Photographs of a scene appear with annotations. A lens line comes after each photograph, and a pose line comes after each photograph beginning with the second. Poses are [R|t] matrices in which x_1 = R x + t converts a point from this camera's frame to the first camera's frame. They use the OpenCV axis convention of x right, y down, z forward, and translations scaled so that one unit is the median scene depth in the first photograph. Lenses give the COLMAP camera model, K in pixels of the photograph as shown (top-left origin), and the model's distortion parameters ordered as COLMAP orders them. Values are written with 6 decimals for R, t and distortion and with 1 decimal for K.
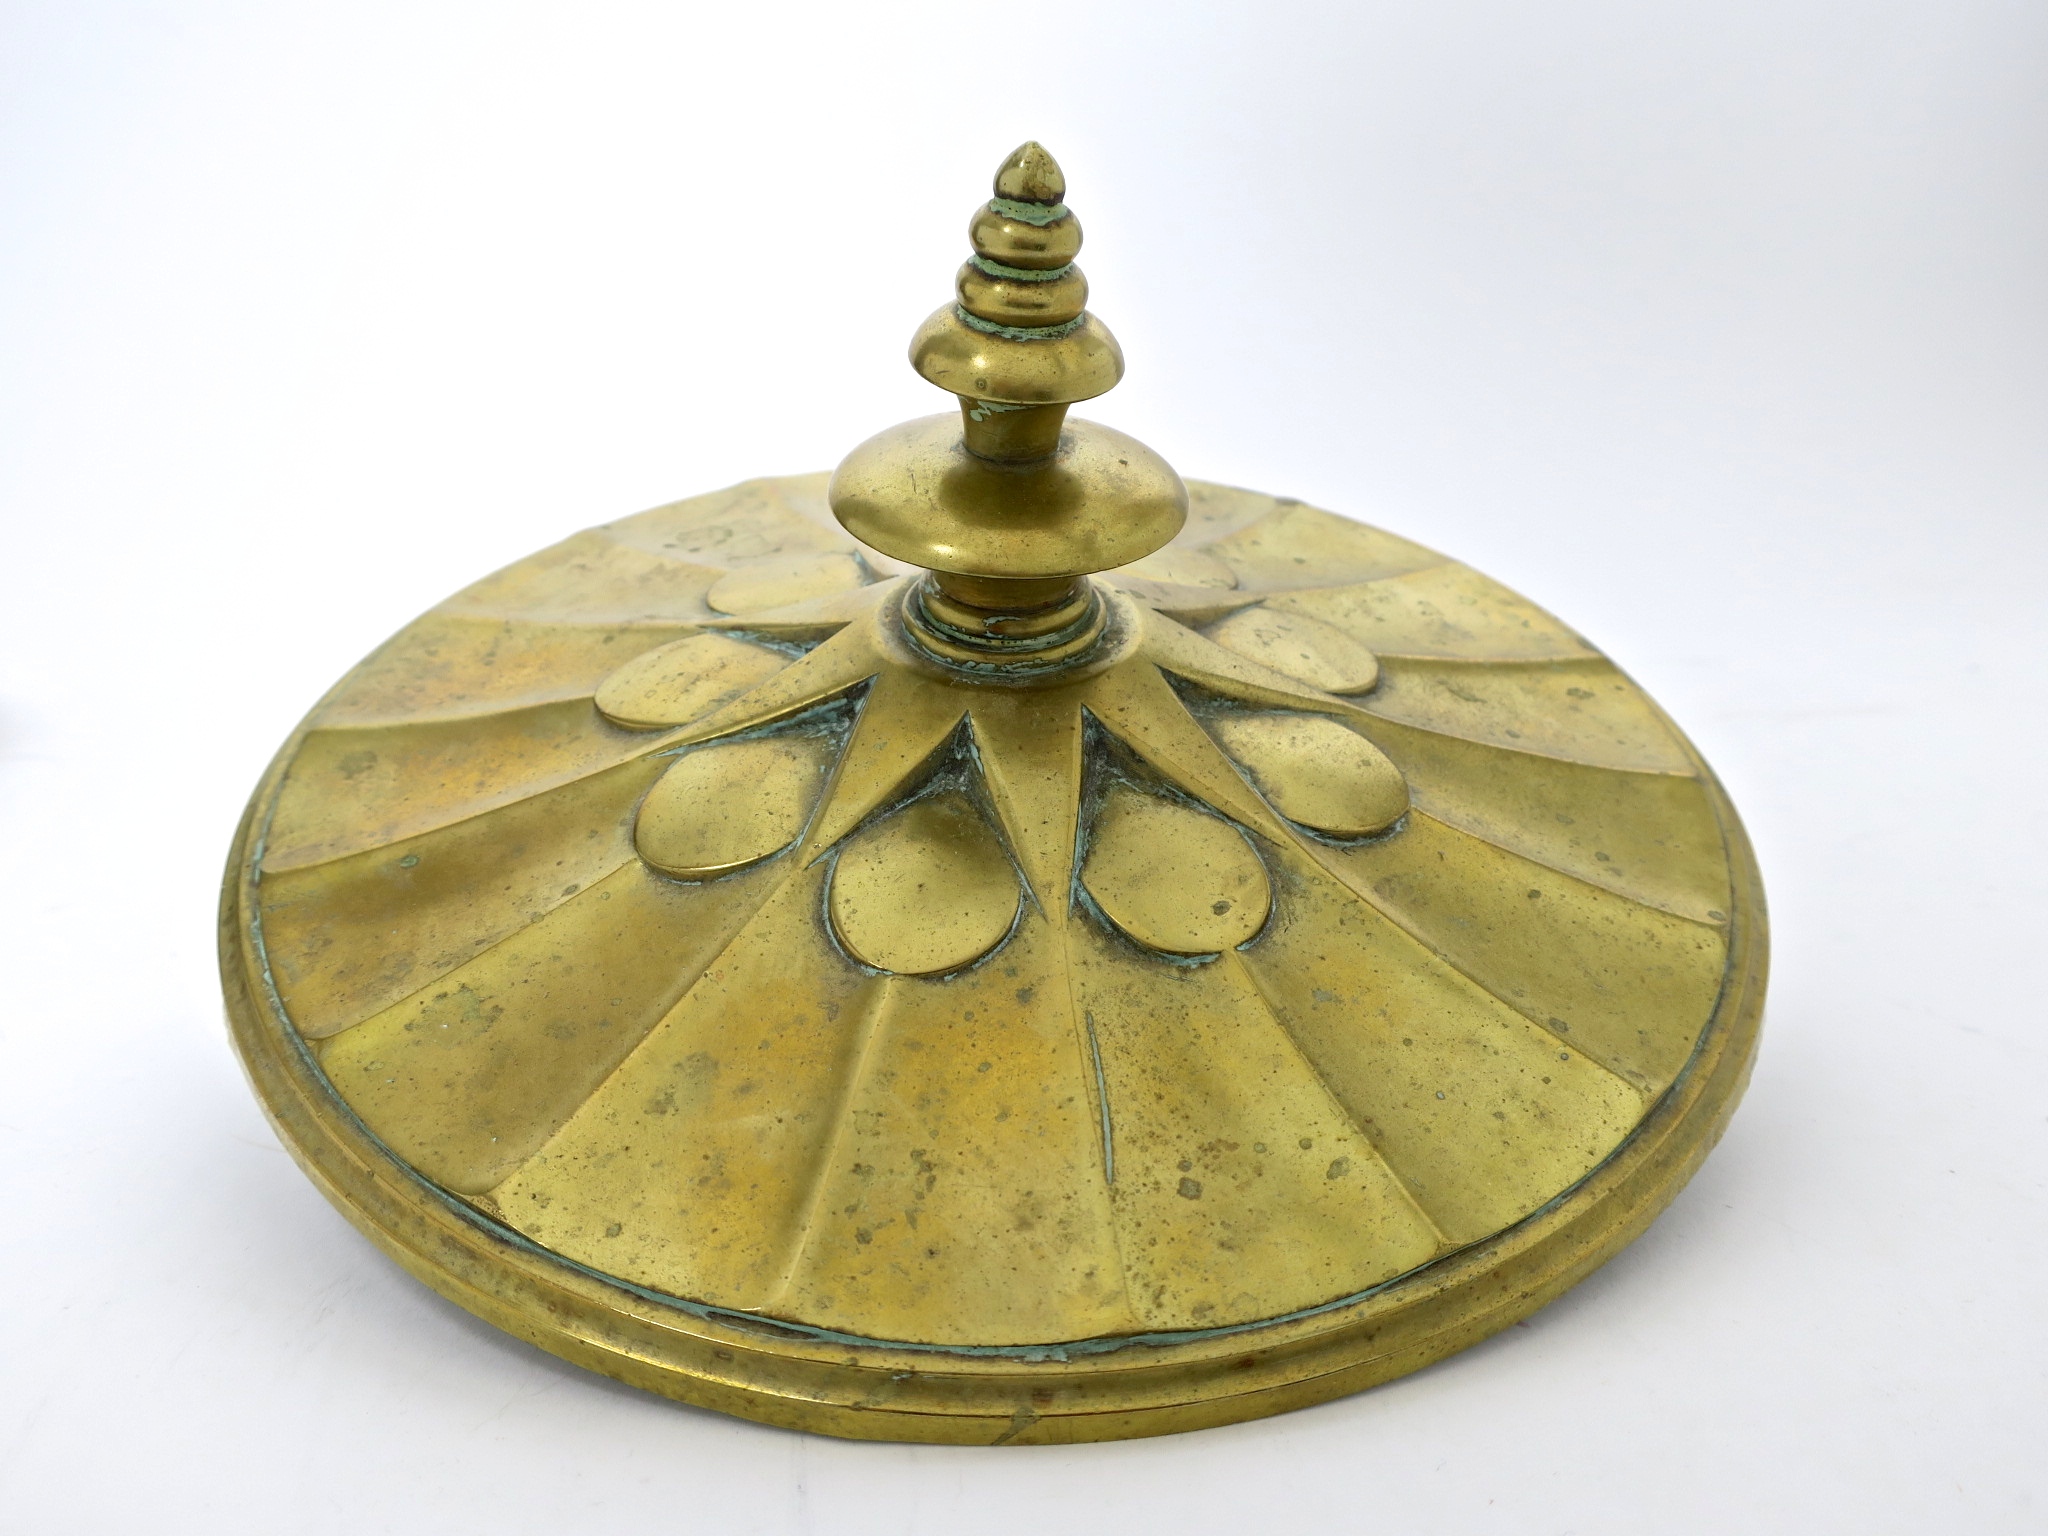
lens RADIAL K [[1801.2, 0, 1024.0], [0, 1801.2, 768.0], [0, 0, 1]] dist [-0.001590, 0.006070]
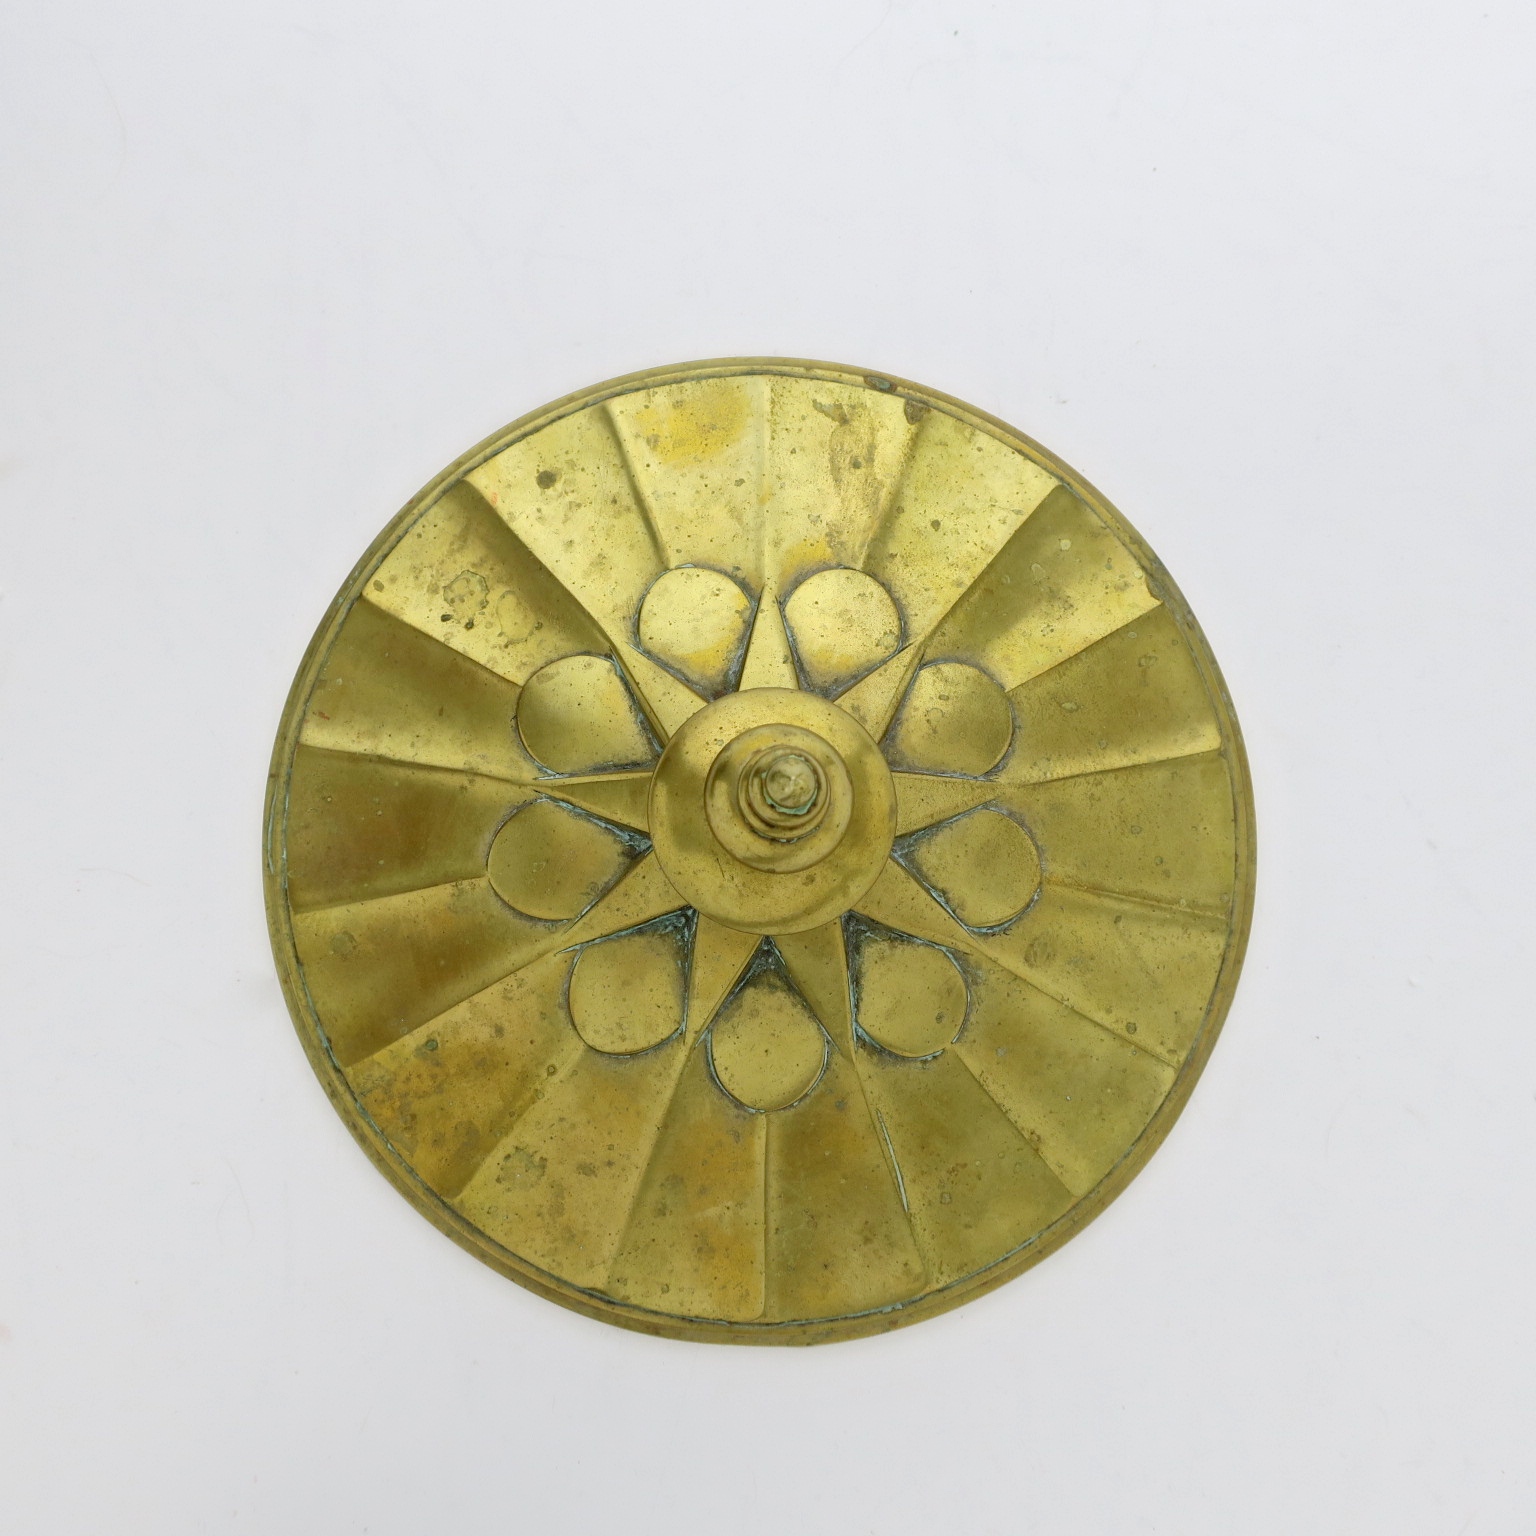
lens RADIAL K [[1795.1, 0, 768.0], [0, 1795.1, 768.0], [0, 0, 1]] dist [-0.007434, 0.000335]
pose [[0.978172, -0.204696, 0.035770, -0.062138], [0.109960, 0.655954, 0.746749, -1.369026], [-0.176320, -0.726515, 0.664144, 0.078698]]
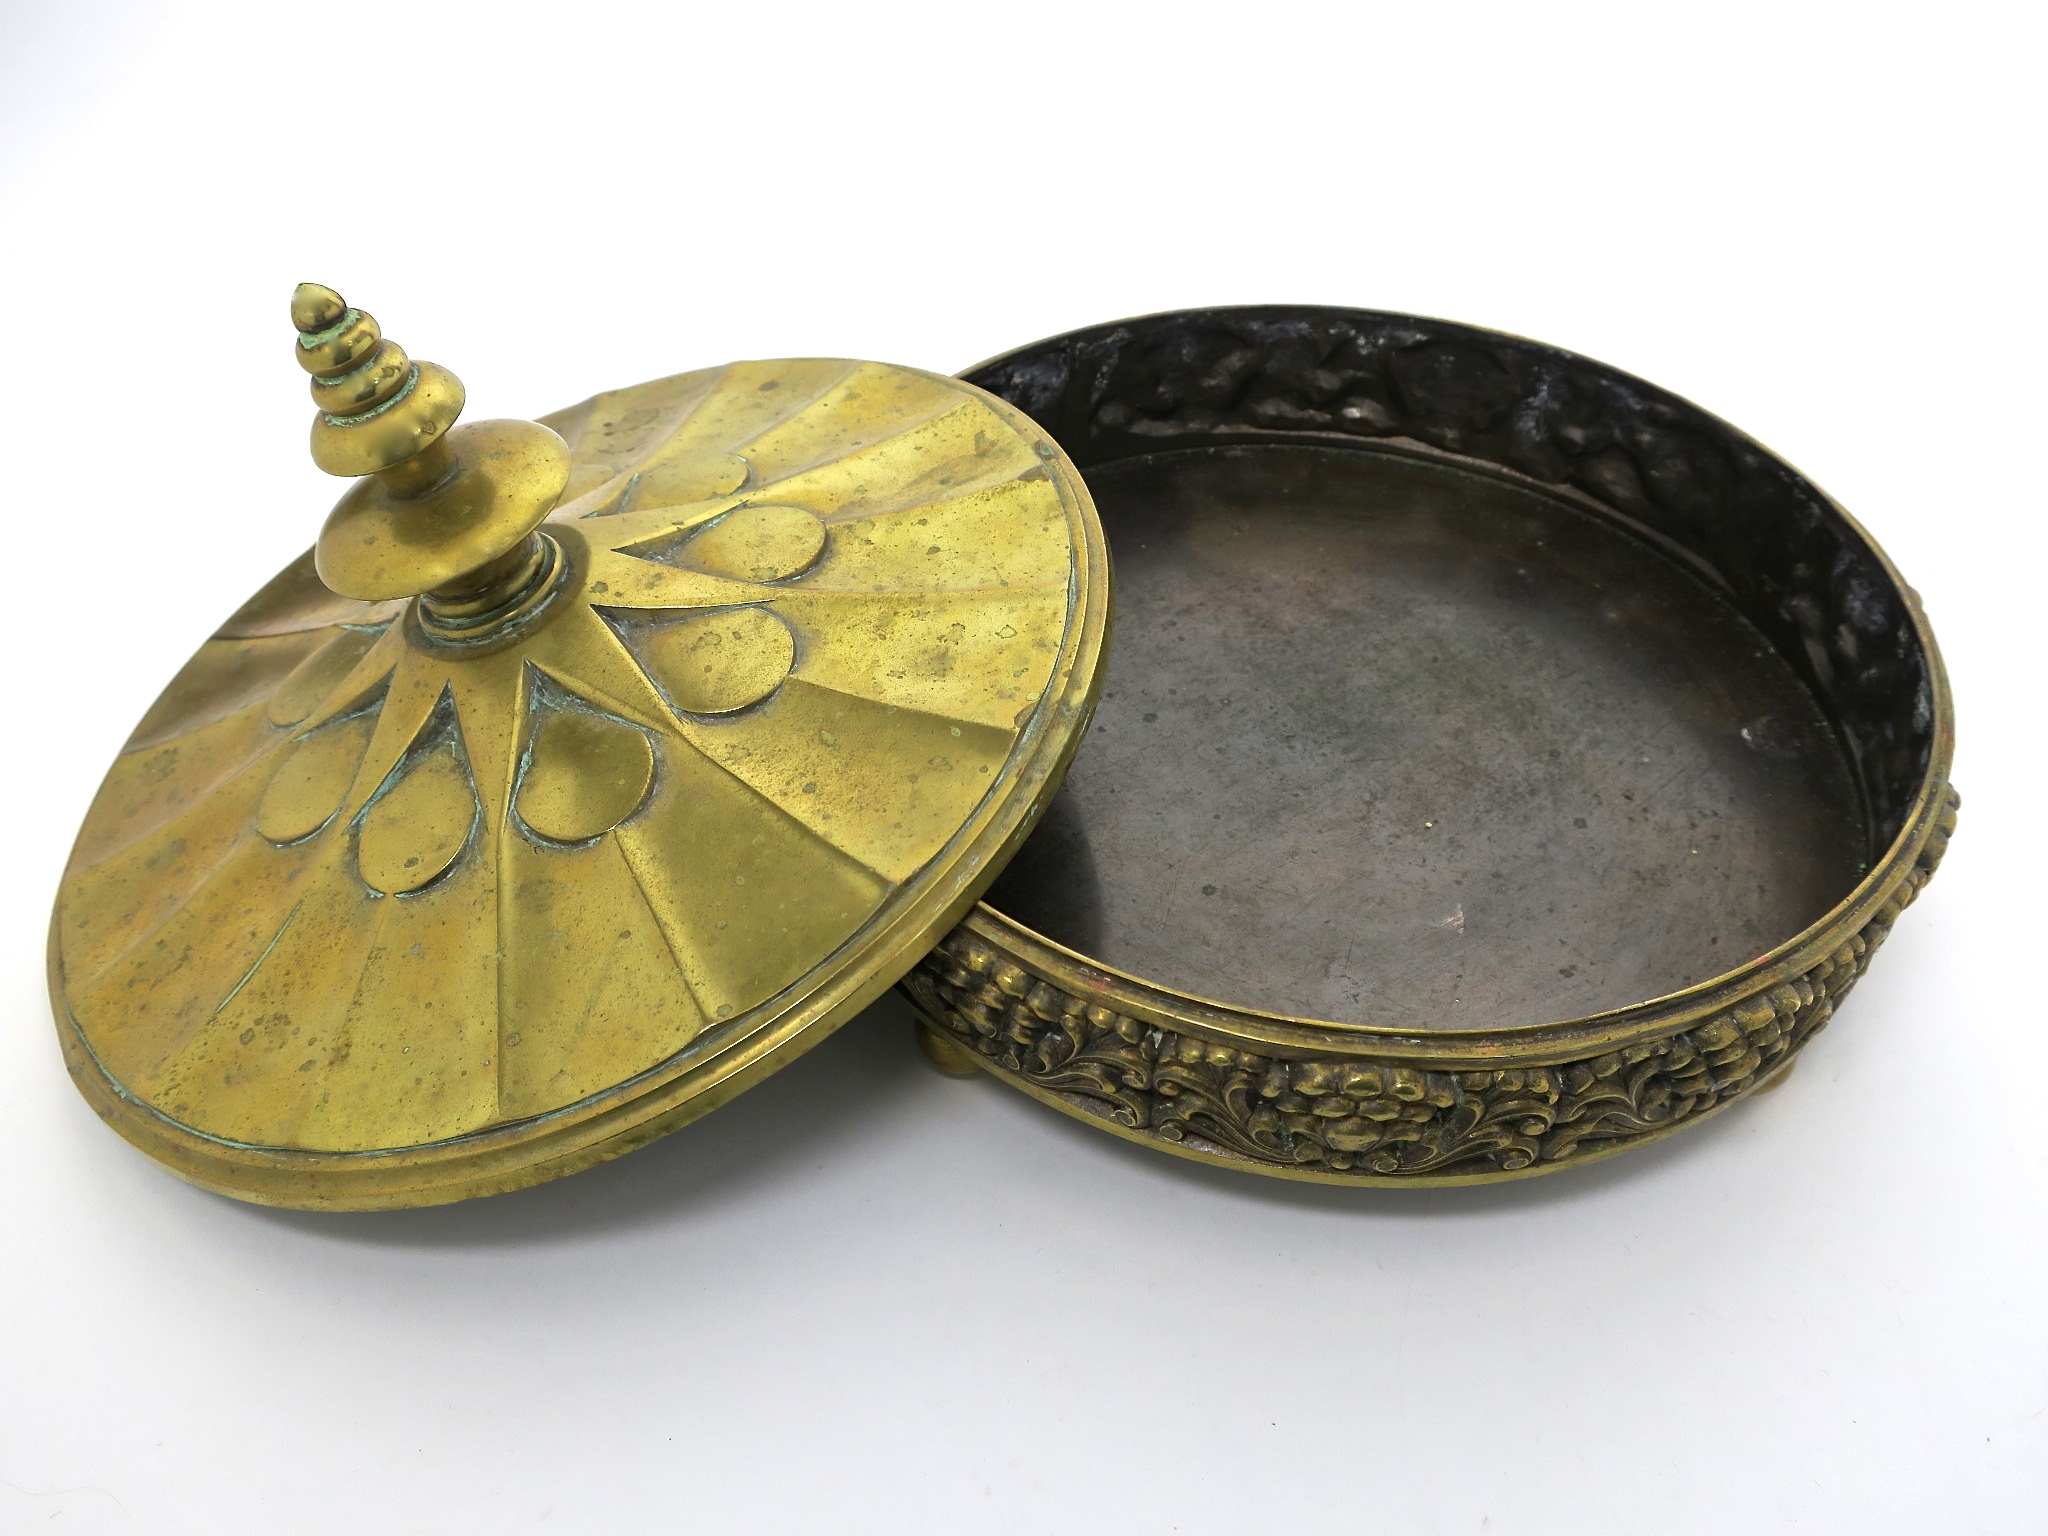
lens RADIAL K [[1801.2, 0, 1024.0], [0, 1801.2, 768.0], [0, 0, 1]] dist [-0.001590, 0.006070]
pose [[0.701480, 0.314986, -0.639305, 1.306090], [-0.117756, 0.935928, 0.331923, -0.505643], [0.702894, -0.157555, 0.693626, 0.391443]]
